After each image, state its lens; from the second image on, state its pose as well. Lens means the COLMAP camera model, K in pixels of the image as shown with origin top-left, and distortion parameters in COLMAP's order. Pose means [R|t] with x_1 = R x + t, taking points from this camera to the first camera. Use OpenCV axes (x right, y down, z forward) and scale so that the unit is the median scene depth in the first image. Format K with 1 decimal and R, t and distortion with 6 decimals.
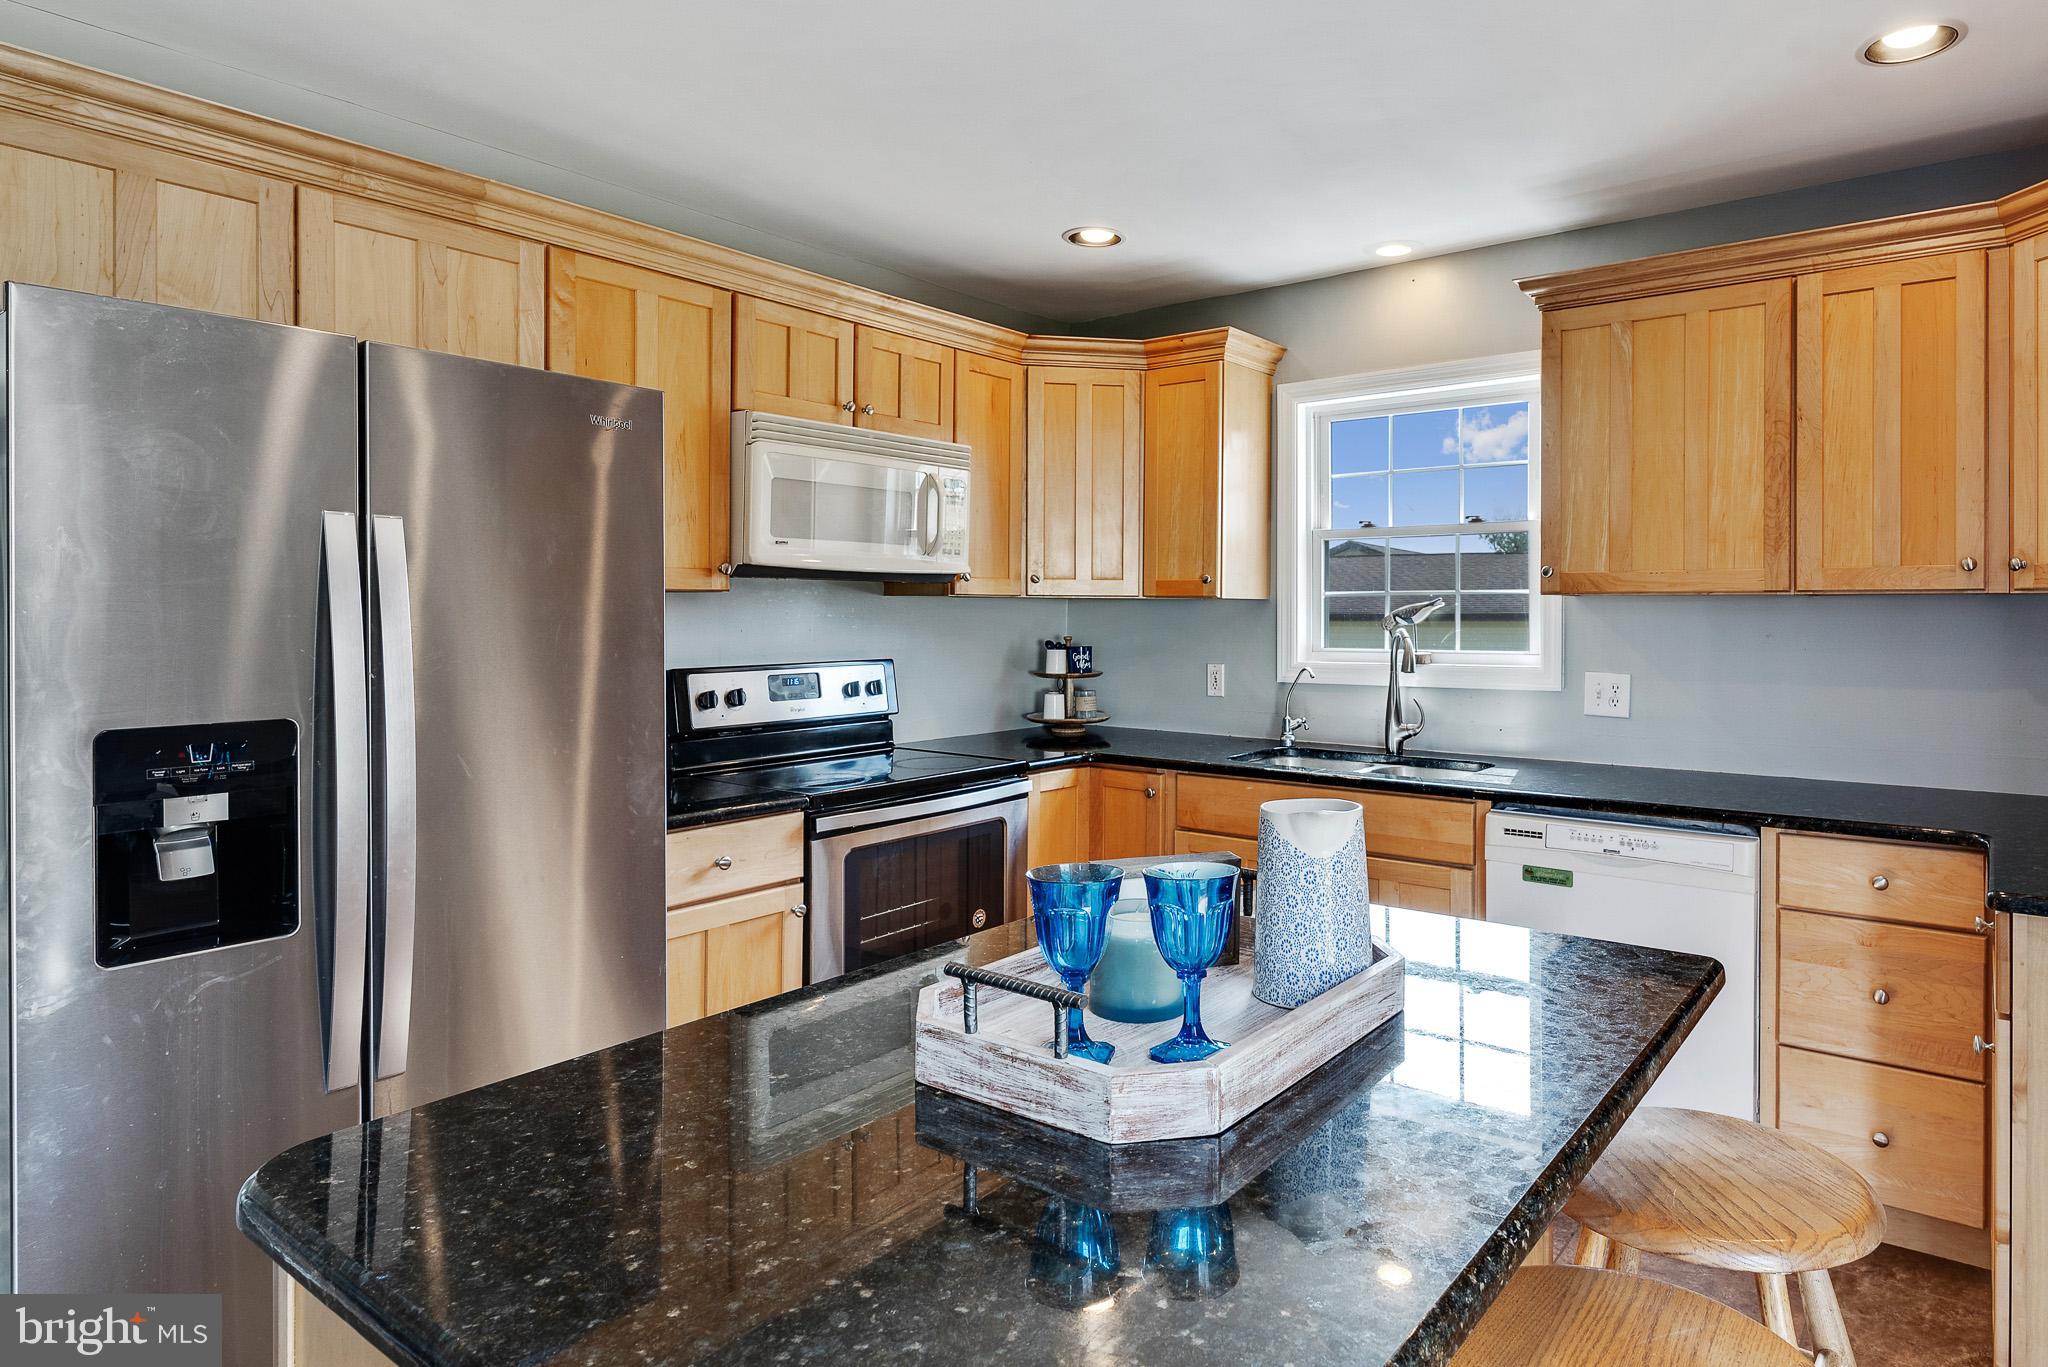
lens RADIAL K [[1162.8, 0, 1185.4], [0, 1162.8, 616.5], [0, 0, 1]] dist [-0.000856, 0.000464]
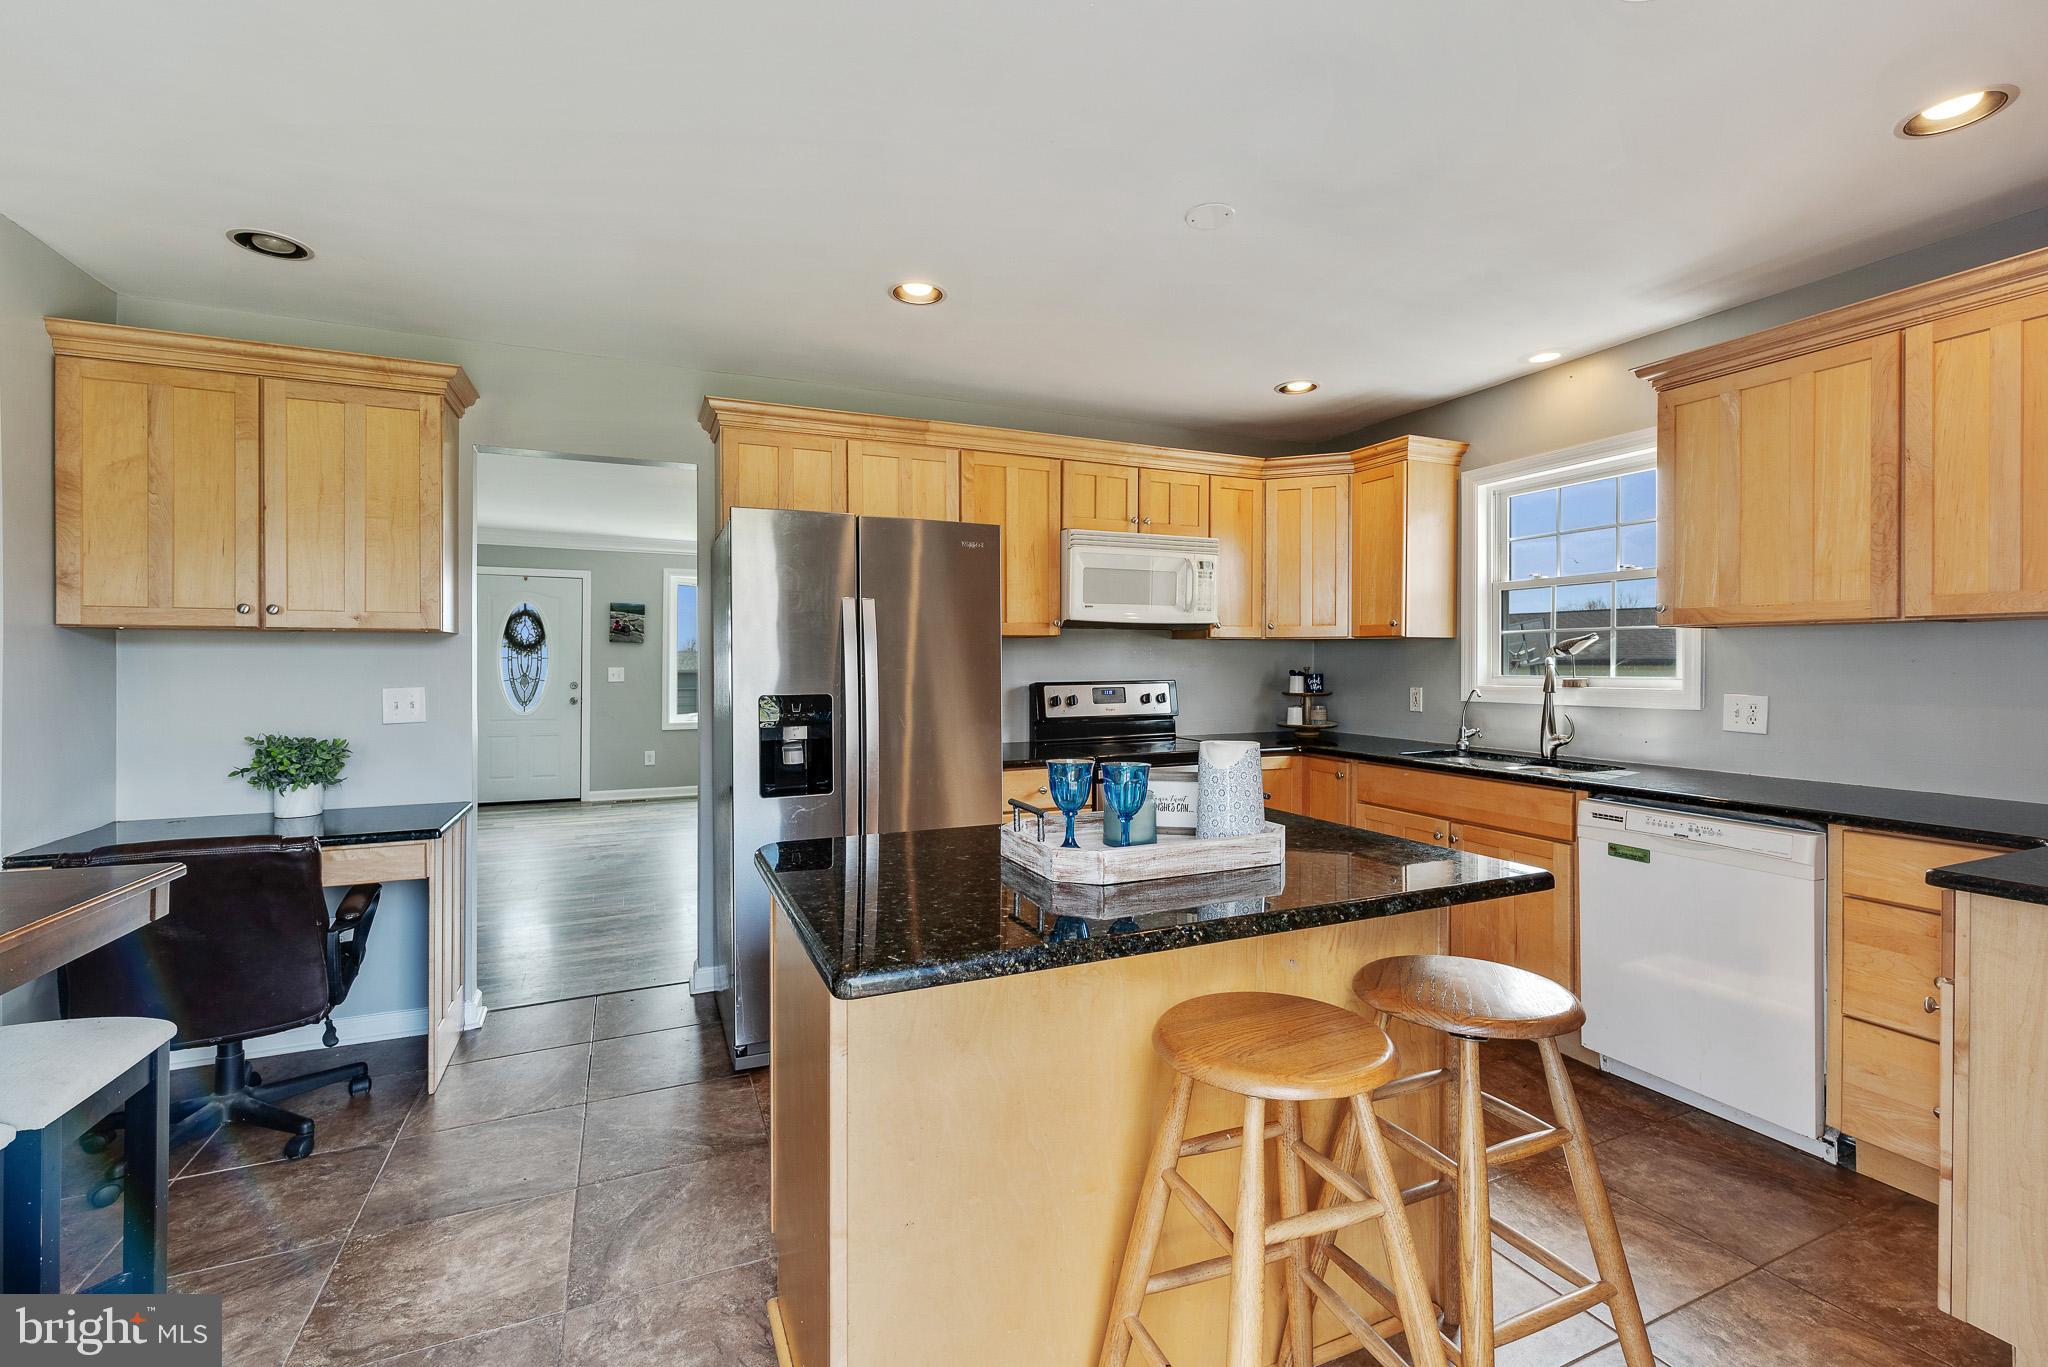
lens RADIAL K [[879.1, 0, 1030.5], [0, 879.1, 669.1], [0, 0, 1]] dist [-0.002511, -0.000425]
pose [[0.856401, 0.000706, -0.516310, 0.214697], [0.001806, 0.999989, 0.004362, 0.018955], [0.516308, -0.004668, 0.856390, -0.112874]]
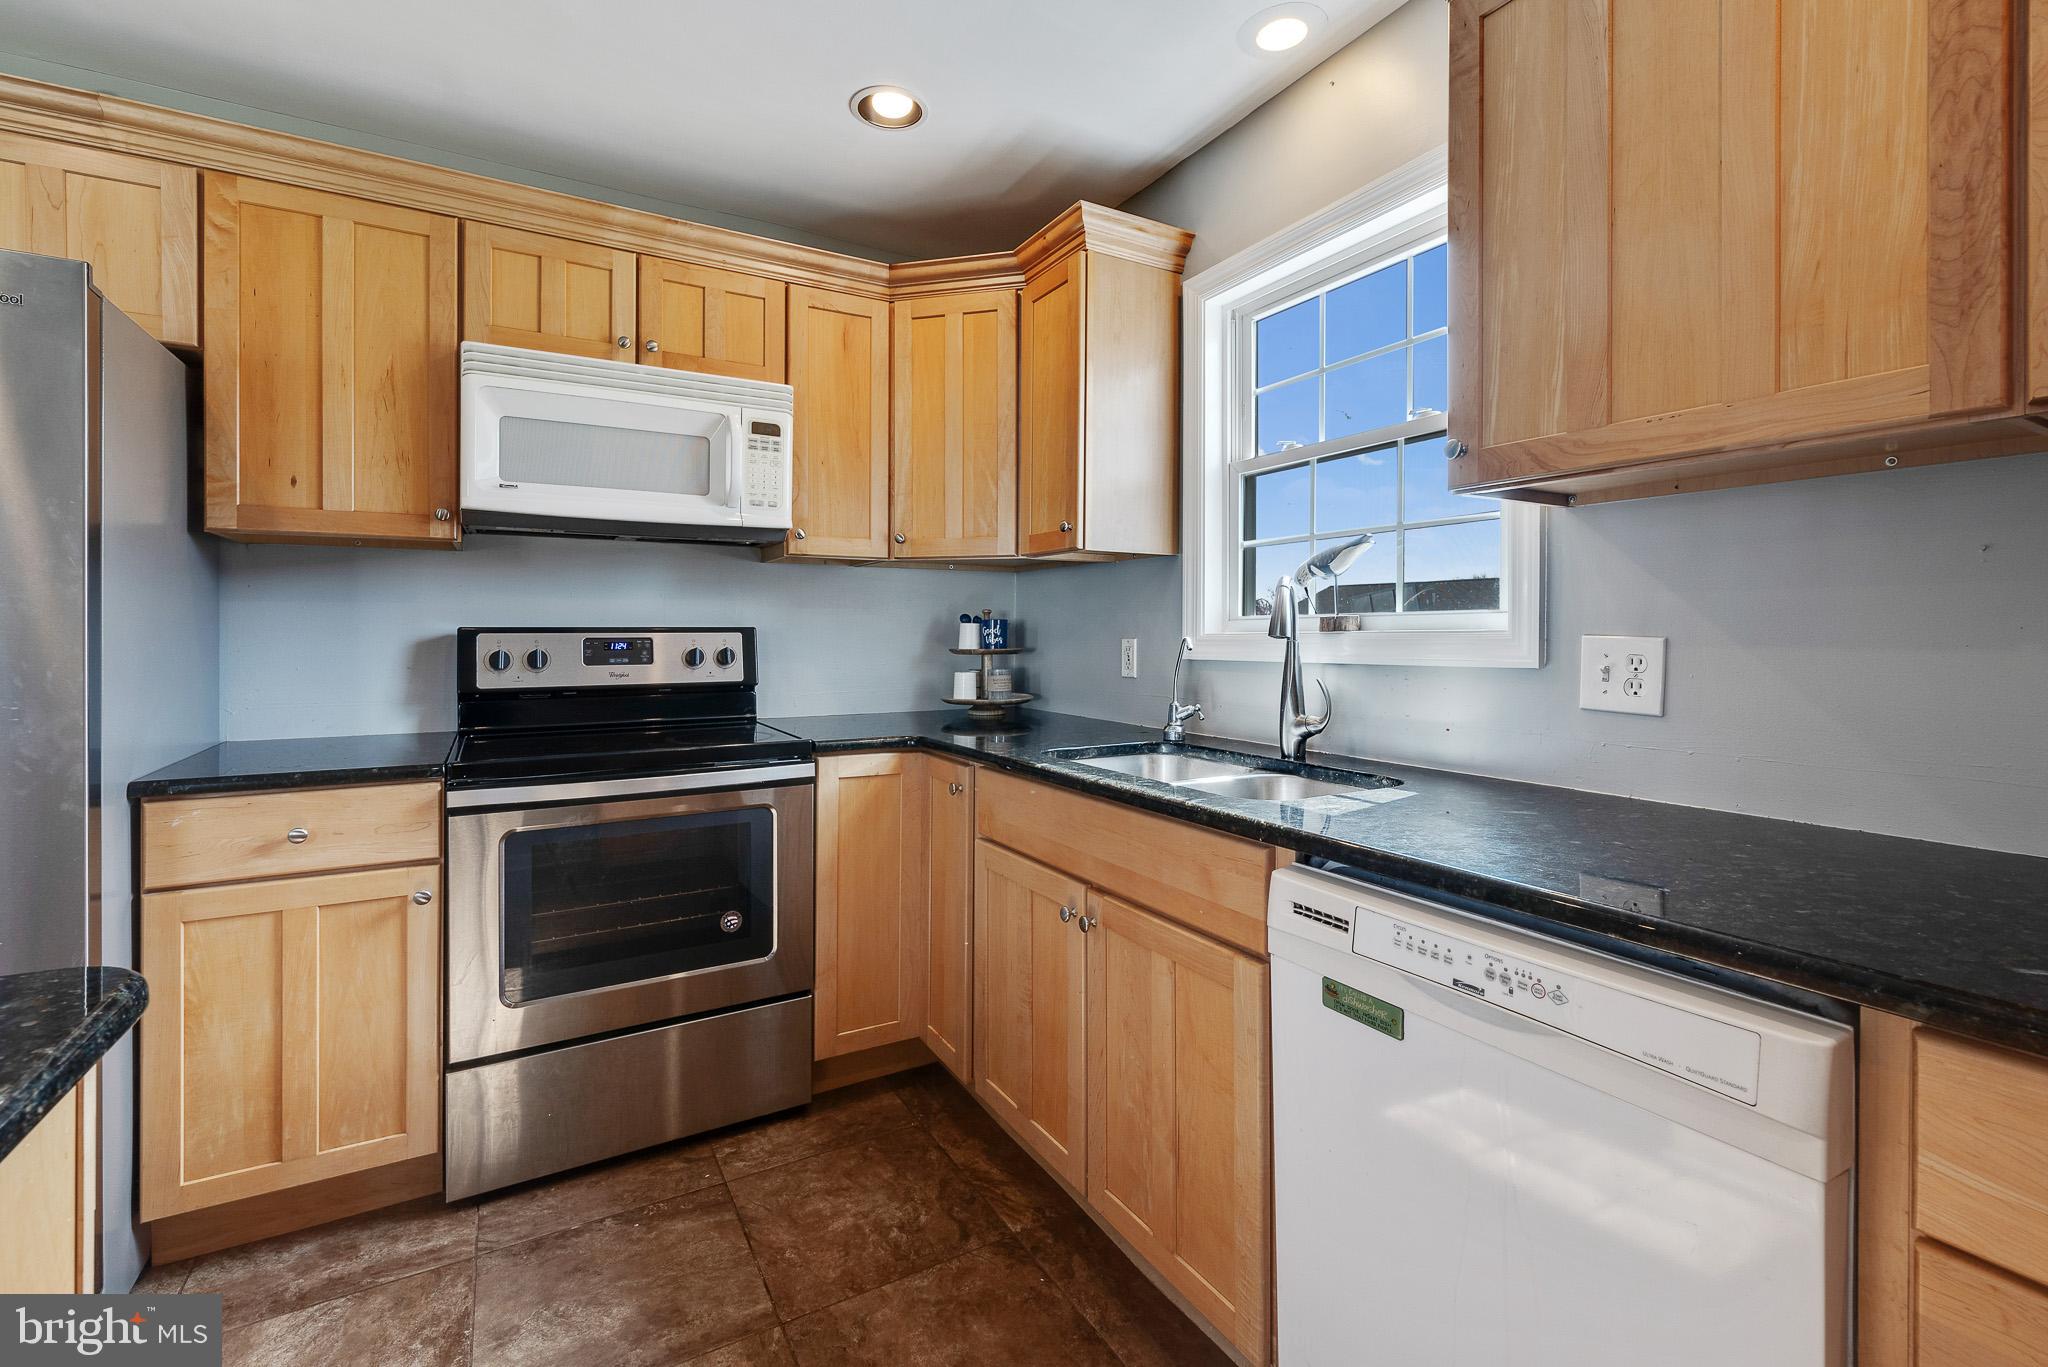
lens RADIAL K [[897.2, 0, 1026.5], [0, 897.2, 637.0], [0, 0, 1]] dist [-0.001156, -0.000353]
pose [[0.904436, -0.000258, -0.426608, 0.299618], [0.000472, 1.000000, 0.000395, 0.050866], [0.426608, -0.000559, 0.904436, 0.498640]]
